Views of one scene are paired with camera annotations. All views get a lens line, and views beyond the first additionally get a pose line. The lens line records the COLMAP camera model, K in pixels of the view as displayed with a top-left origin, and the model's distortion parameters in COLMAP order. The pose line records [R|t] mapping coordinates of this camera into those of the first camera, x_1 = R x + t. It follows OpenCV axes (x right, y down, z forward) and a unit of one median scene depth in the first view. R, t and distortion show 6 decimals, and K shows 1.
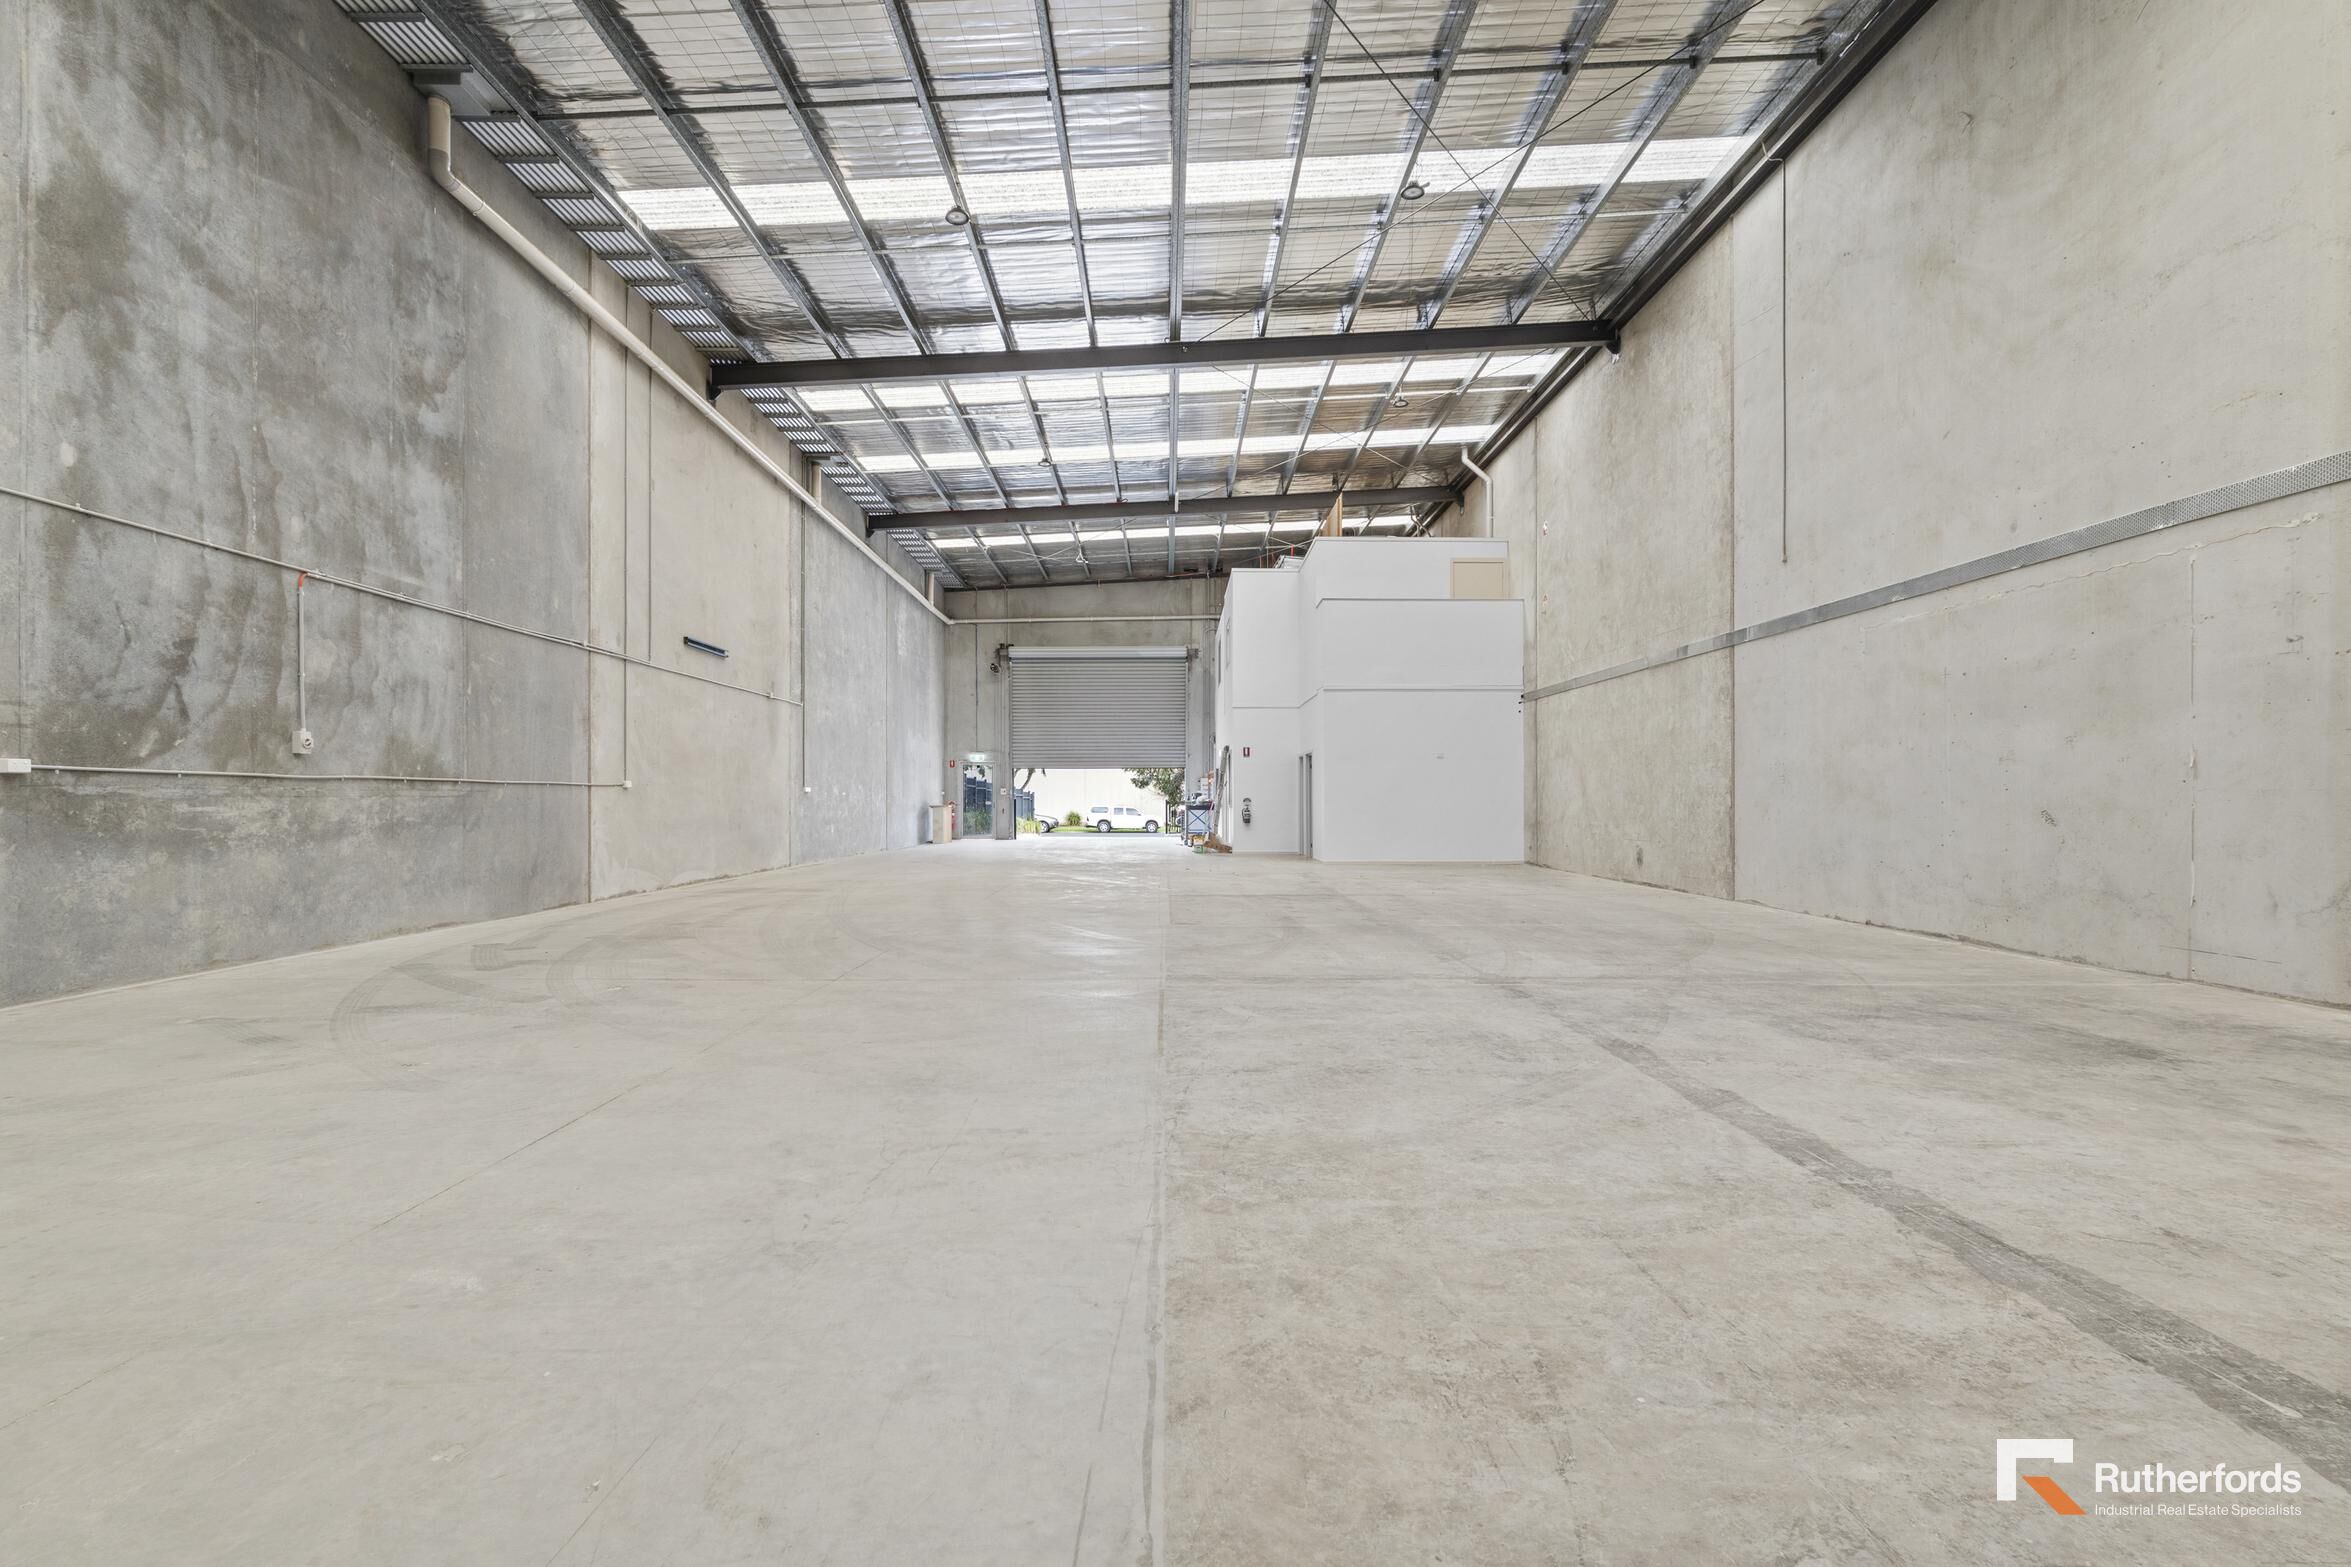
lens RADIAL K [[1028.4, 0, 1184.6], [0, 1028.4, 792.5], [0, 0, 1]] dist [-0.005074, 0.001371]
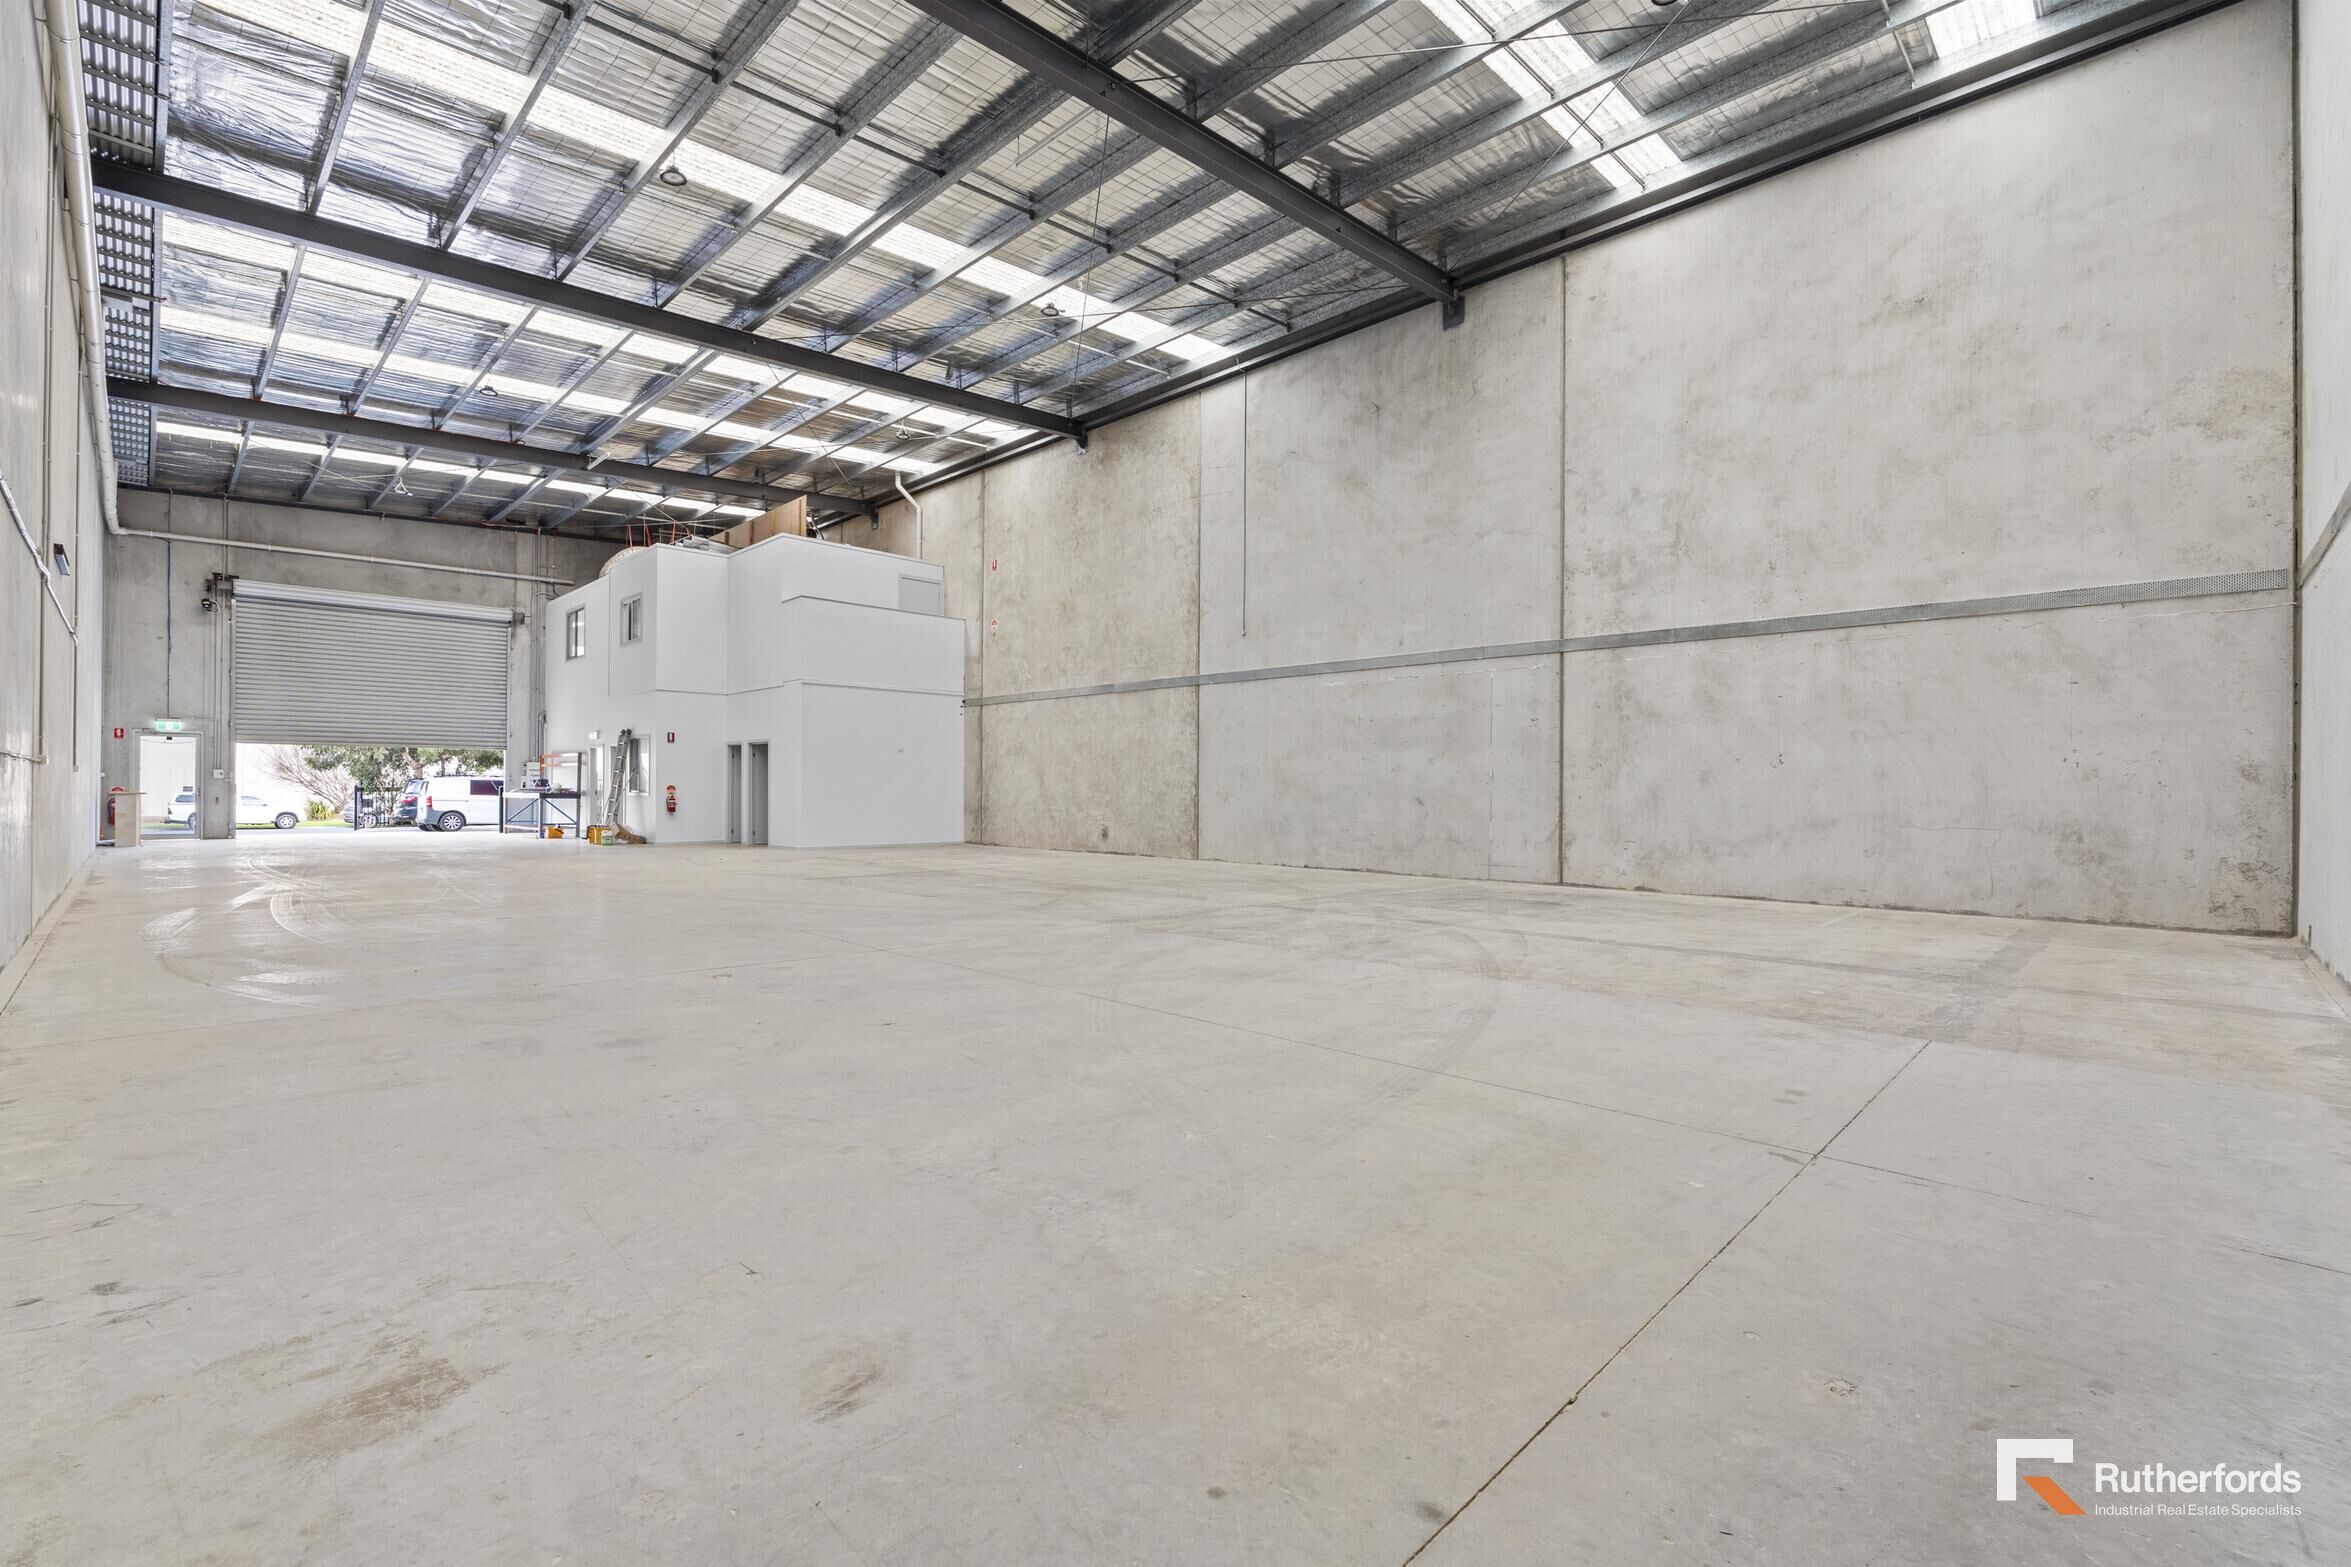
lens RADIAL K [[1028.4, 0, 1171.4], [0, 1028.4, 777.1], [0, 0, 1]] dist [-0.005074, 0.001371]
pose [[0.705883, 0.013106, 0.708208, -0.343173], [-0.010764, 0.999912, -0.007775, -0.000173], [-0.708247, -0.002135, 0.705961, -0.003028]]
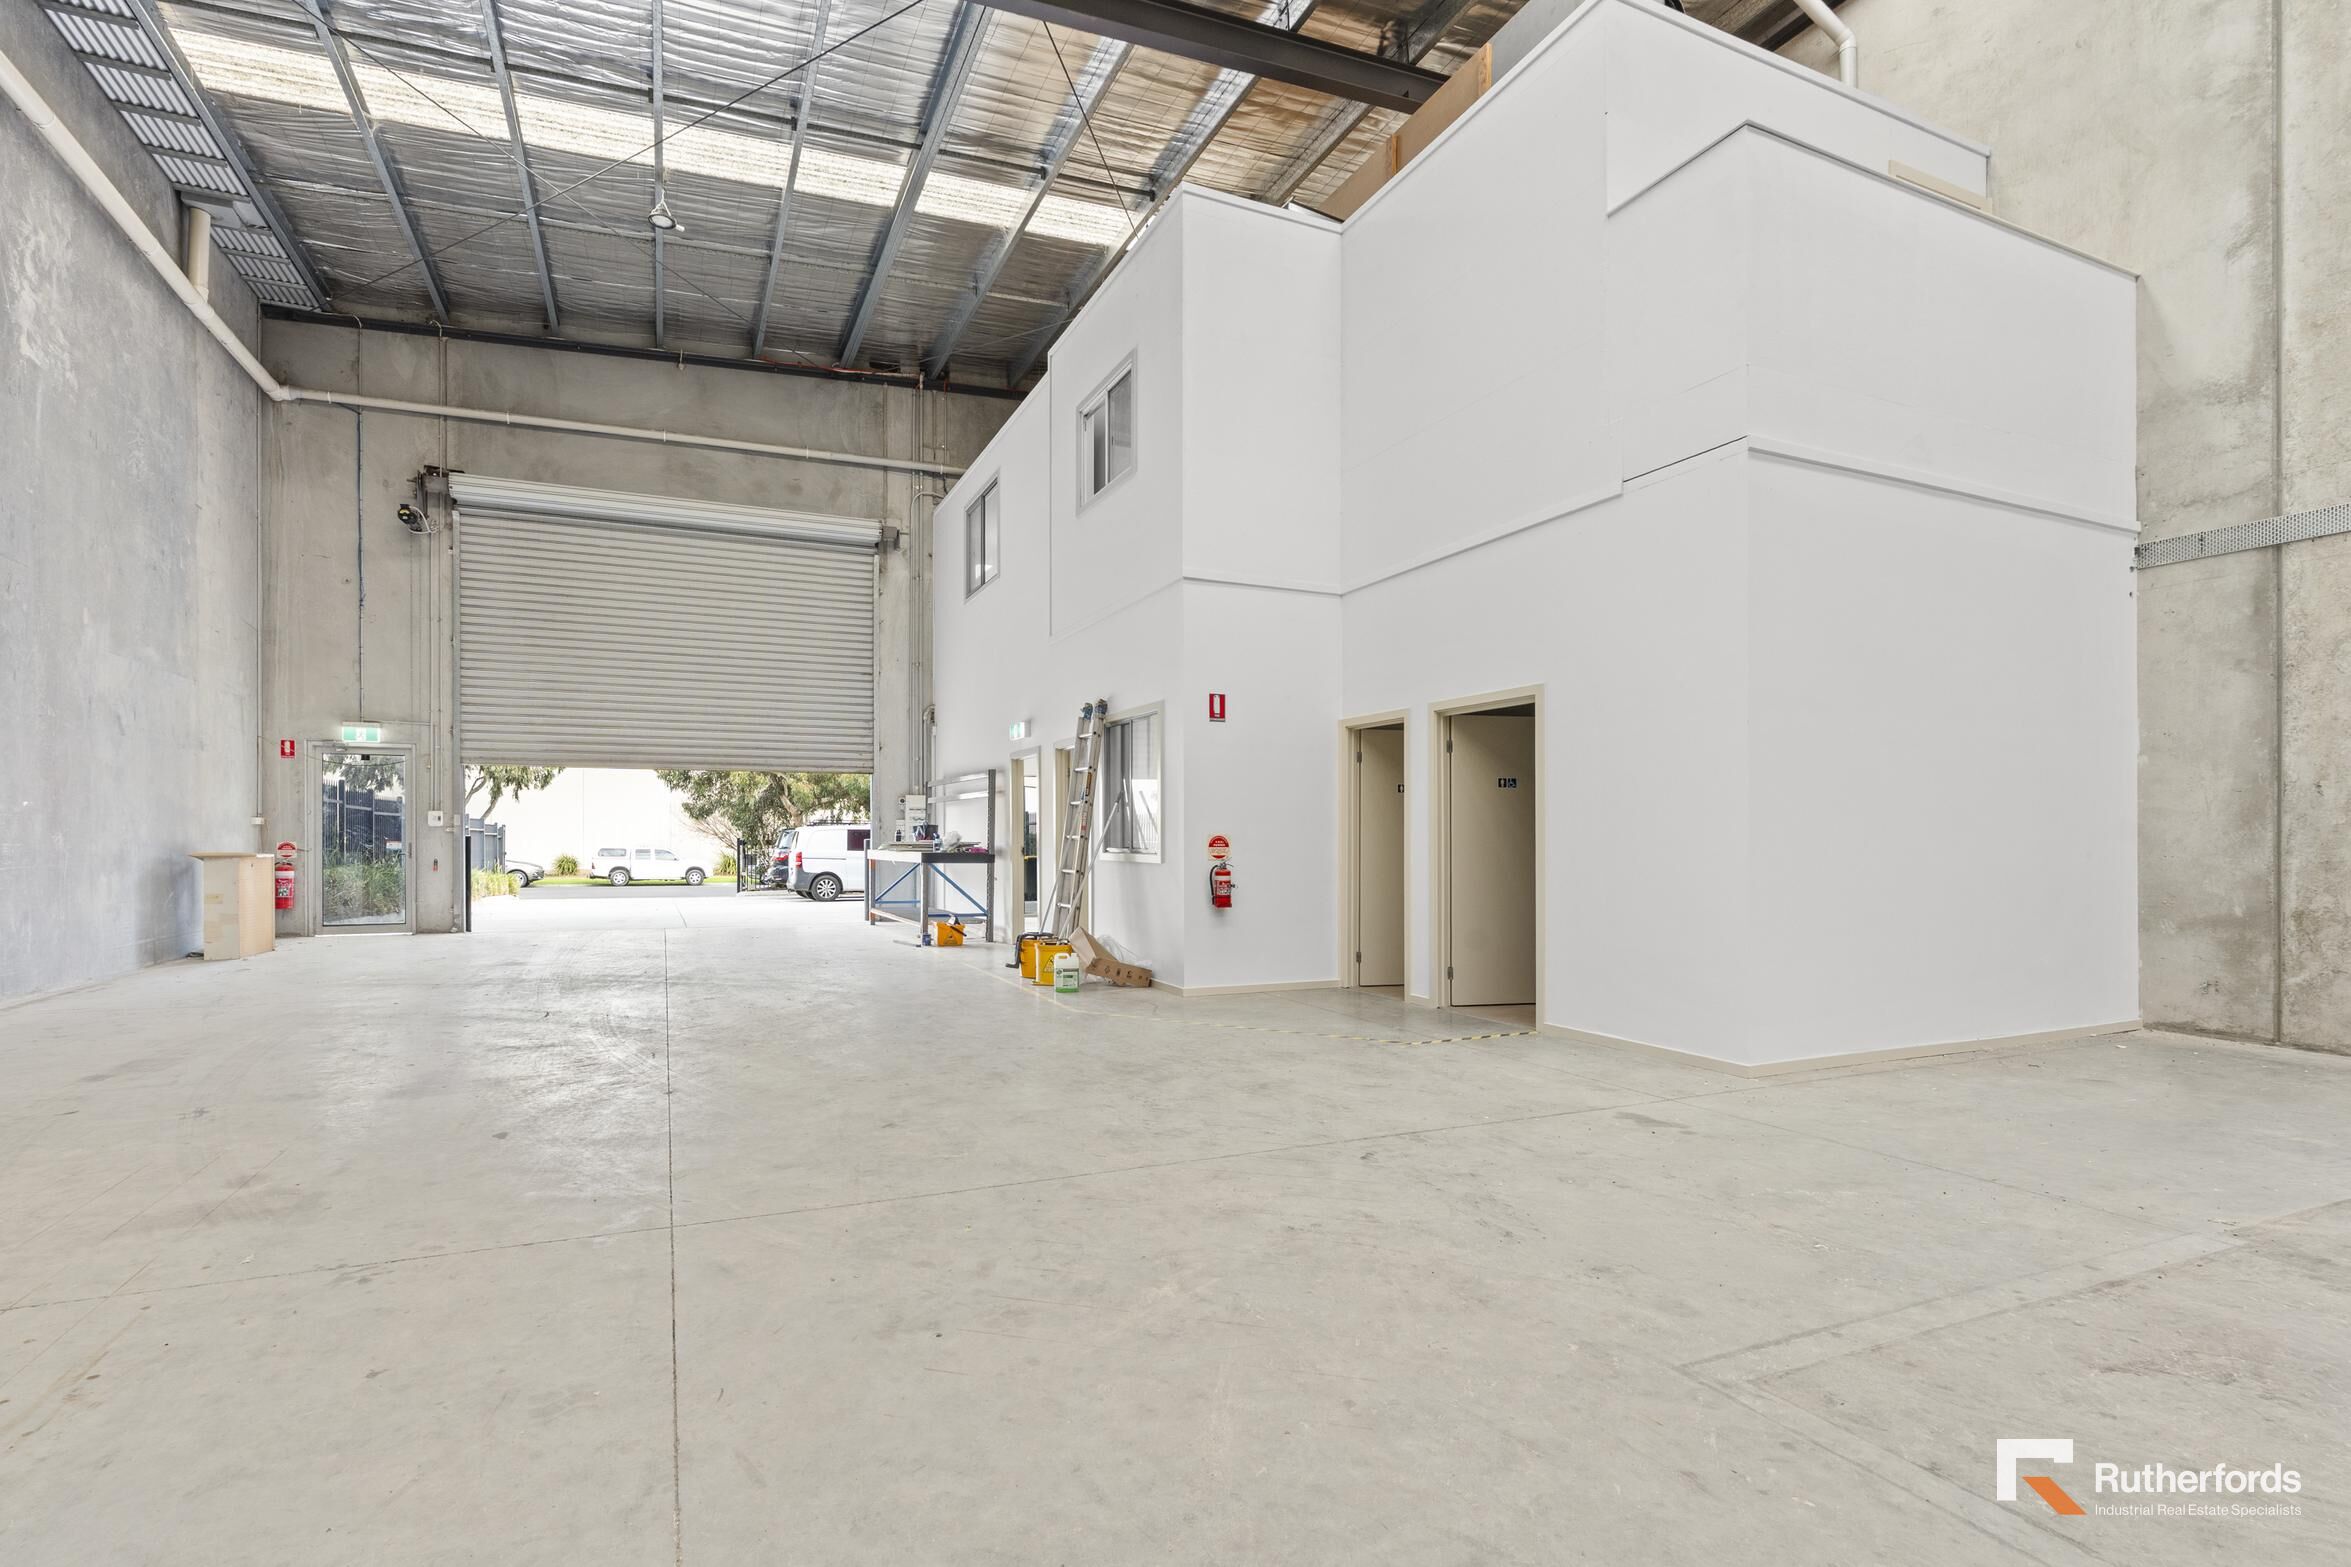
lens RADIAL K [[1028.4, 0, 1092.6], [0, 1028.4, 842.4], [0, 0, 1]] dist [-0.005074, 0.001371]
pose [[0.927315, 0.001942, 0.374278, -0.135325], [-0.006368, 0.999924, 0.010588, 0.004470], [-0.374228, -0.012202, 0.927256, 0.820236]]
